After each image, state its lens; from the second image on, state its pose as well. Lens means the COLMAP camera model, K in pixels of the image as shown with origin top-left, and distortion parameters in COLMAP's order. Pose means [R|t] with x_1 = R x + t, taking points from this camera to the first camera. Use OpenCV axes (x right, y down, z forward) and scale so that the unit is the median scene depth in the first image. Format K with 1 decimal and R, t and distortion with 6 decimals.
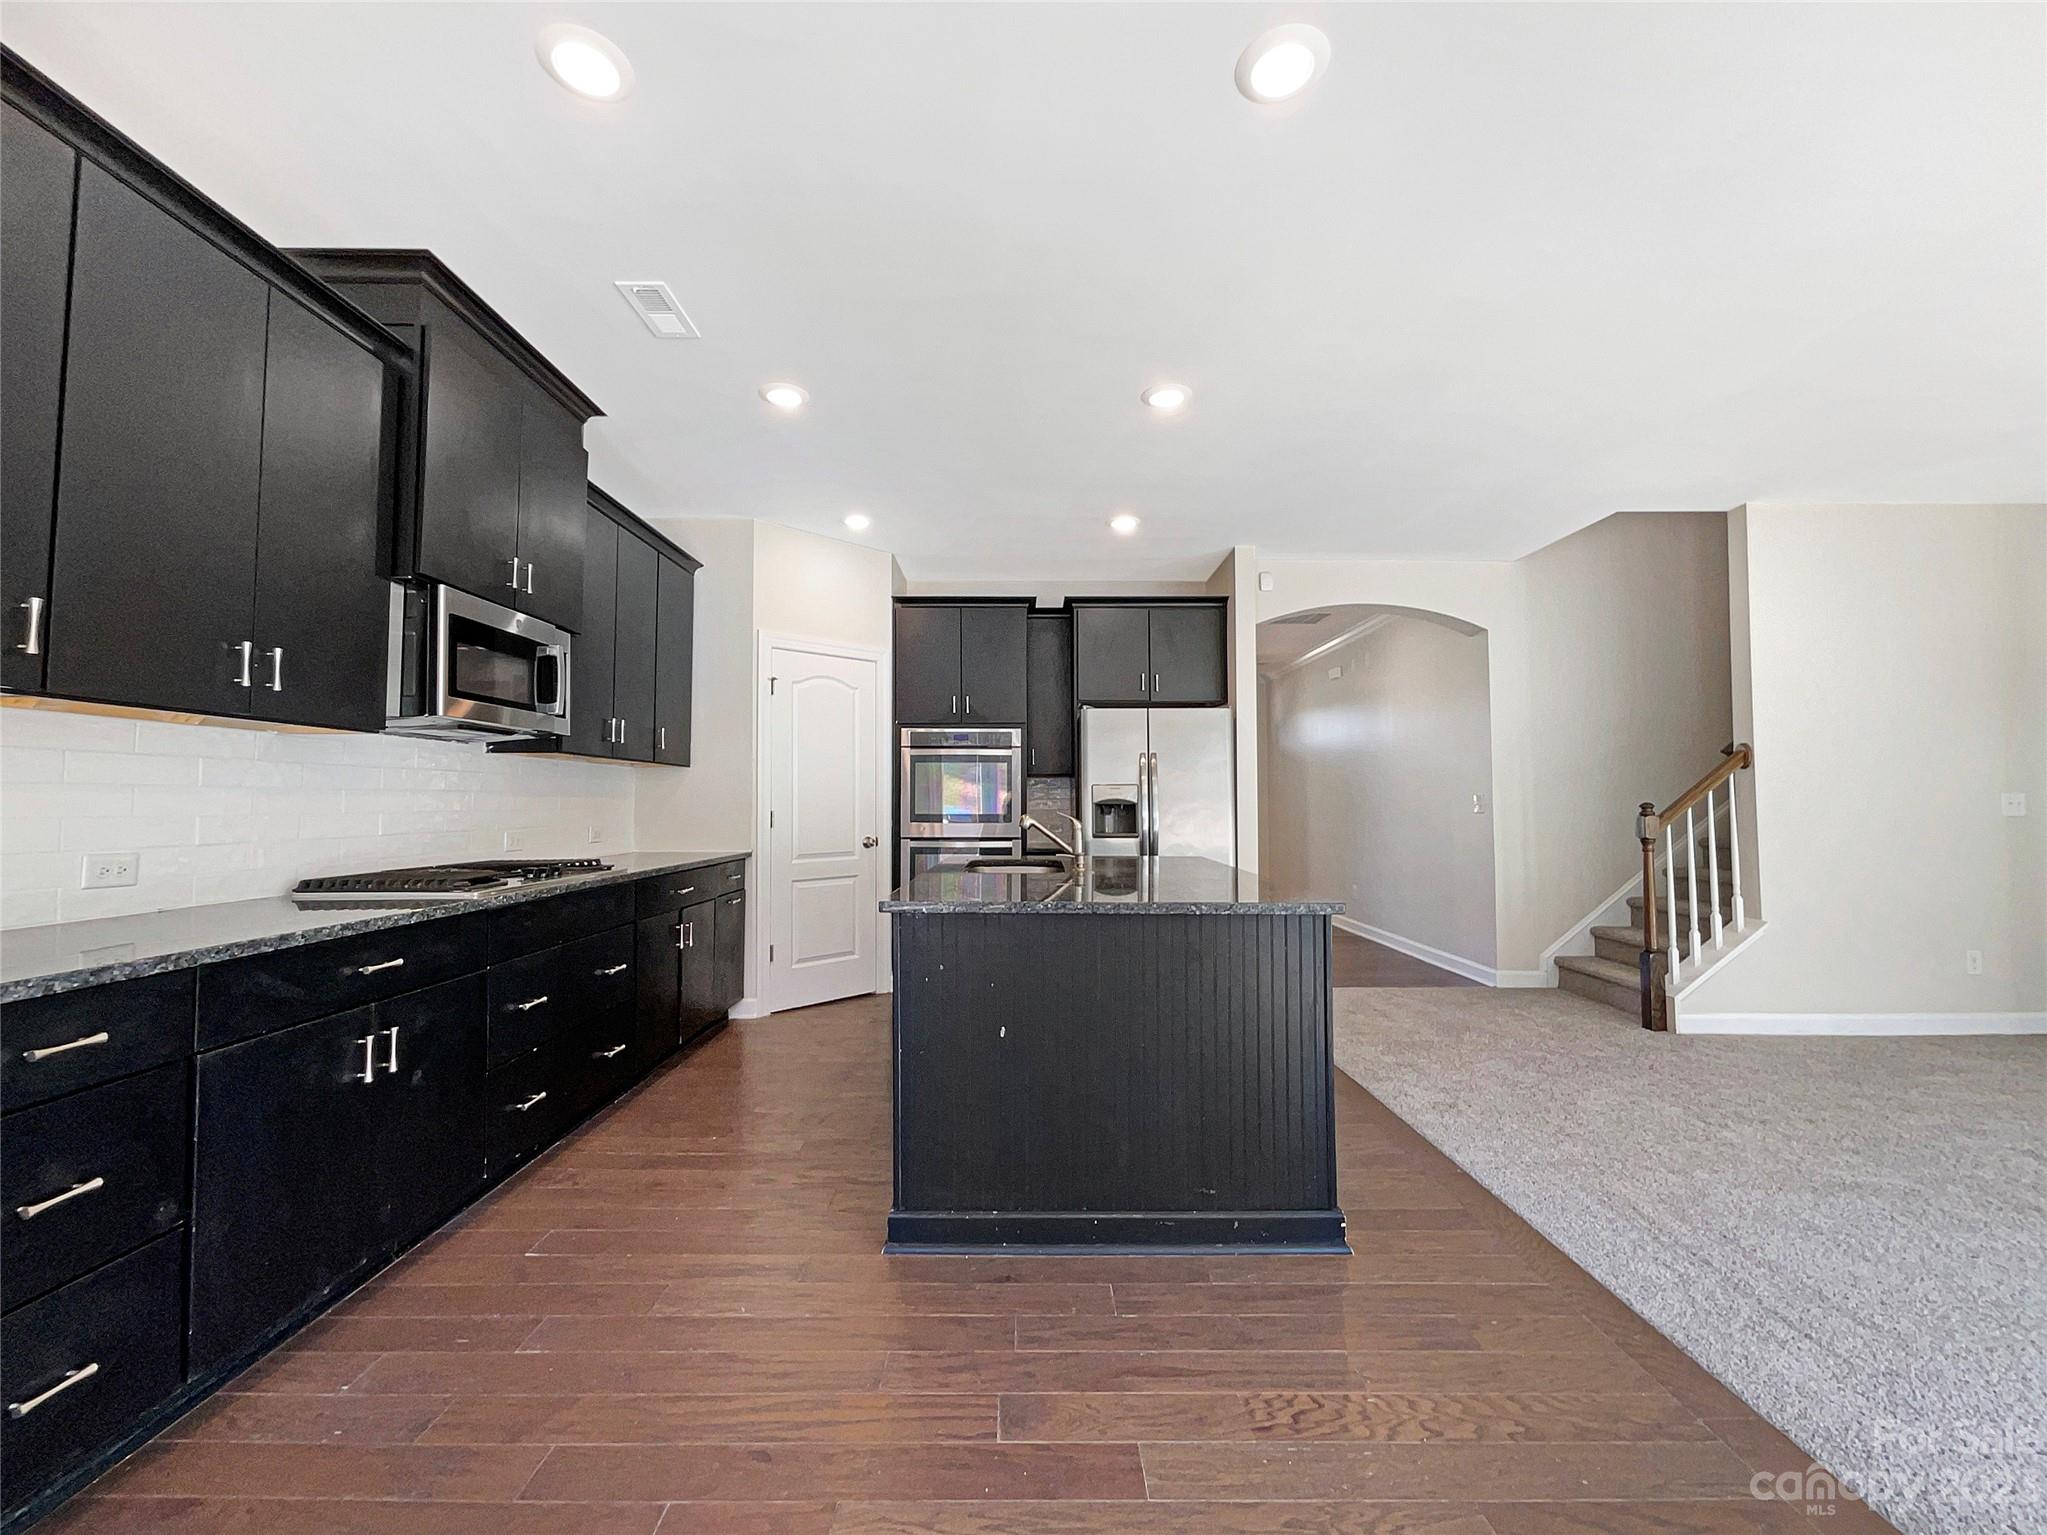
lens RADIAL K [[848.0, 0, 1017.6], [0, 848.0, 764.6], [0, 0, 1]] dist [-0.002097, 0.000154]
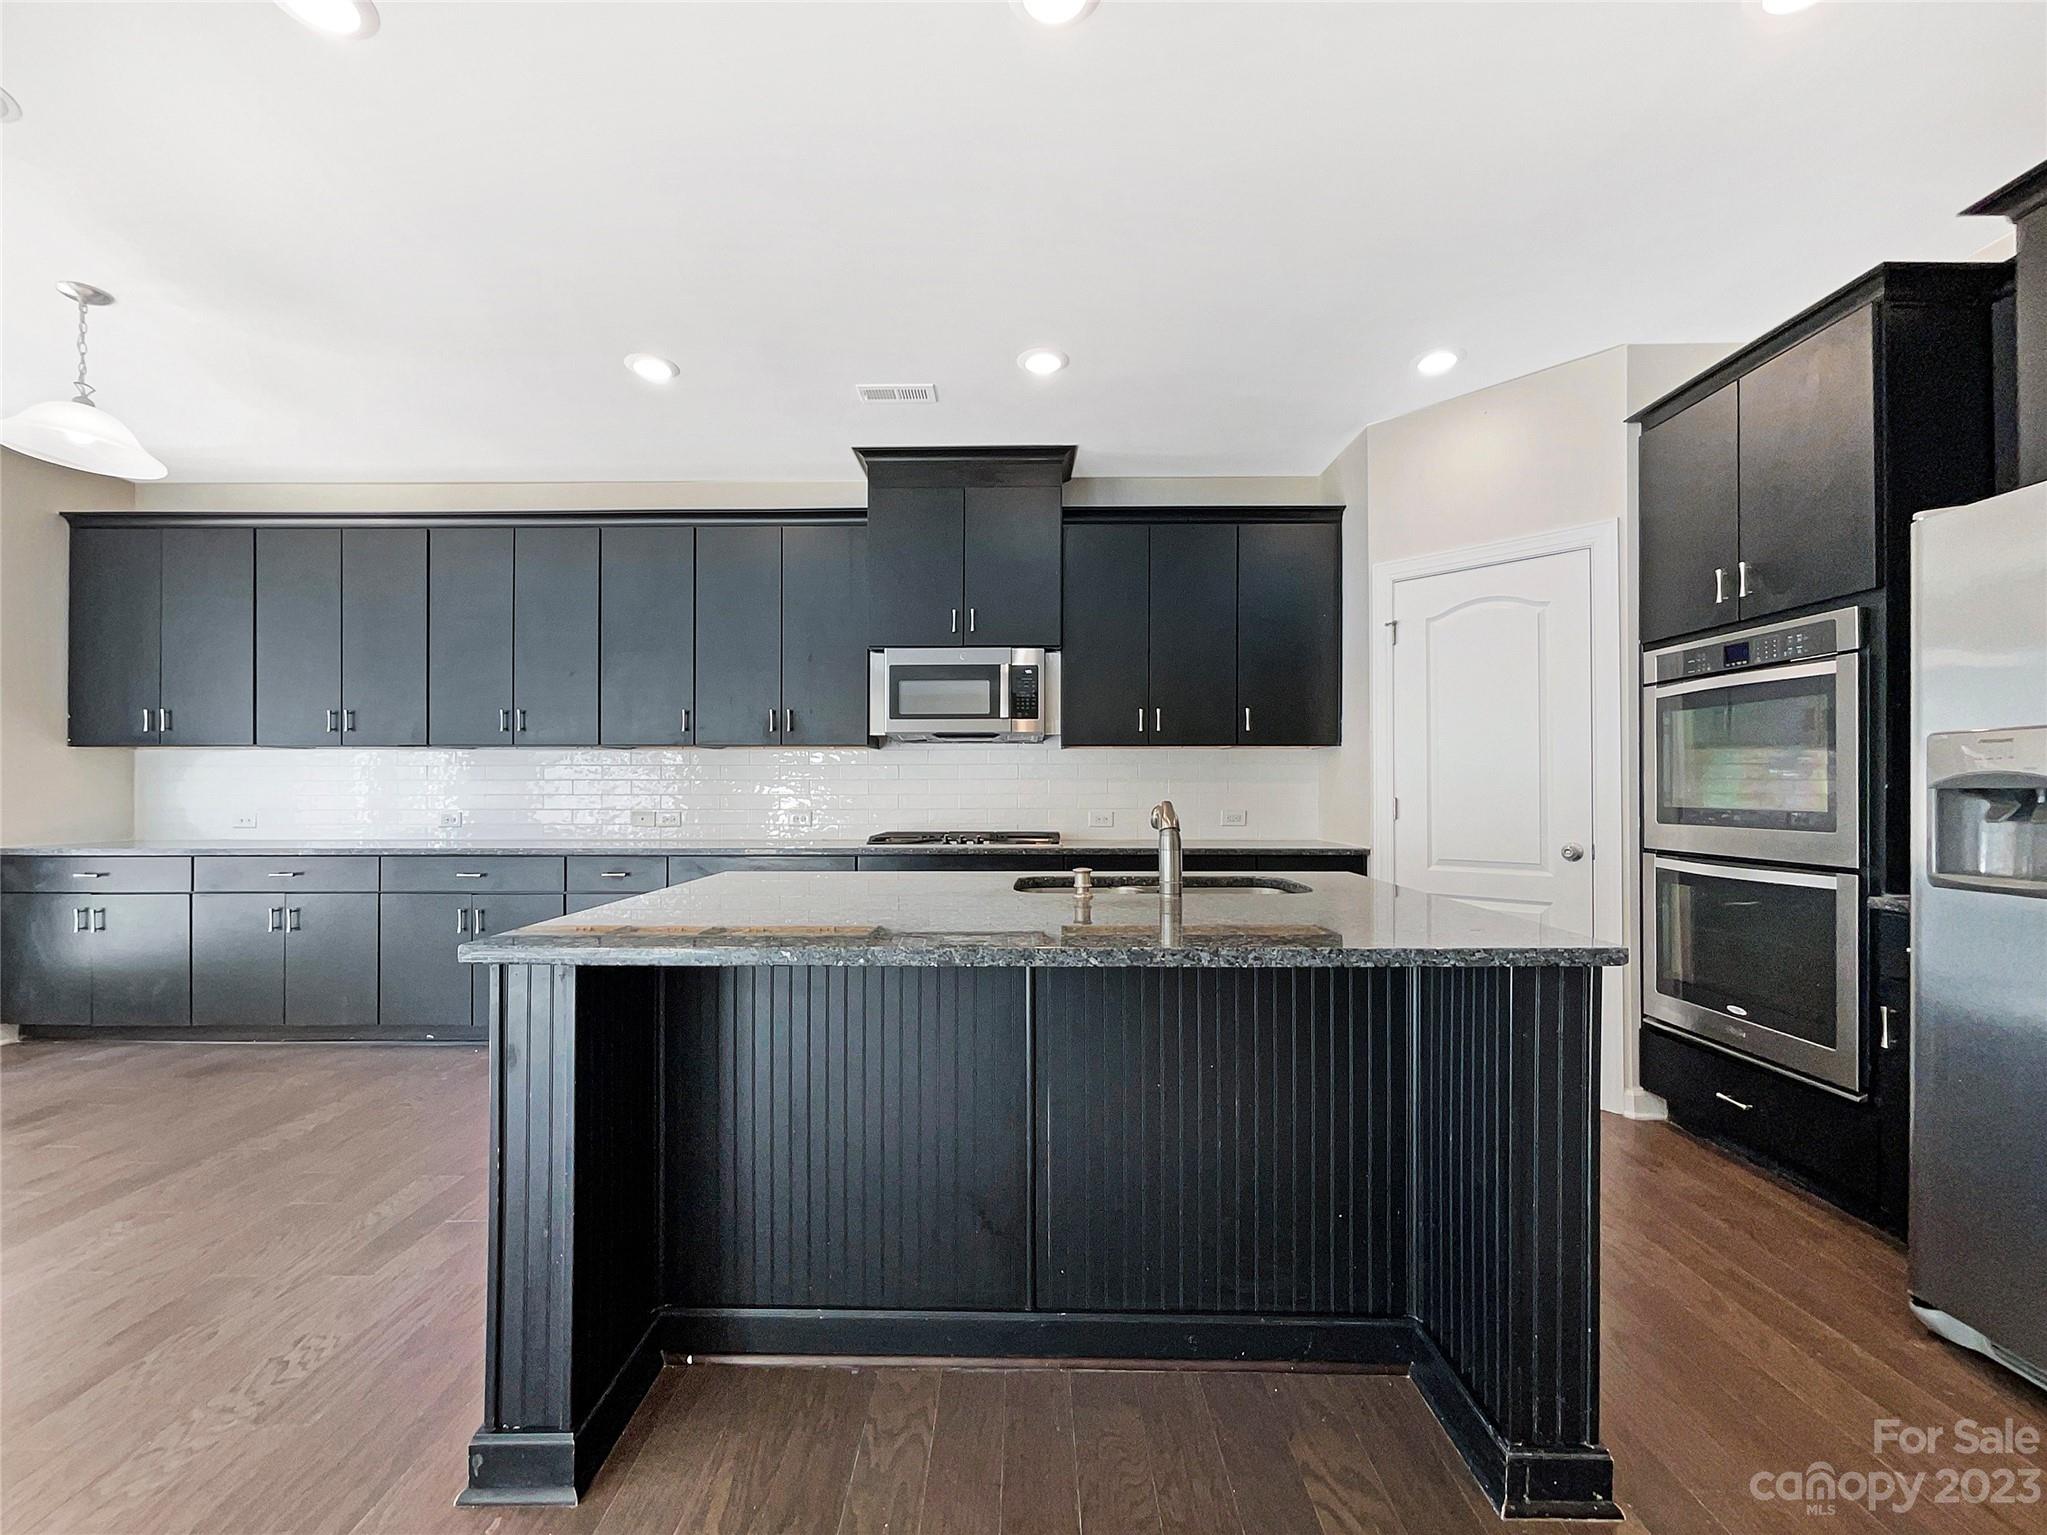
lens RADIAL K [[848.0, 0, 1015.9], [0, 848.0, 784.9], [0, 0, 1]] dist [-0.002097, 0.000154]
pose [[-0.009363, -0.001655, -0.999955, 0.427694], [0.048951, 0.998799, -0.002111, 0.025274], [0.998757, -0.048969, -0.009270, 0.603852]]
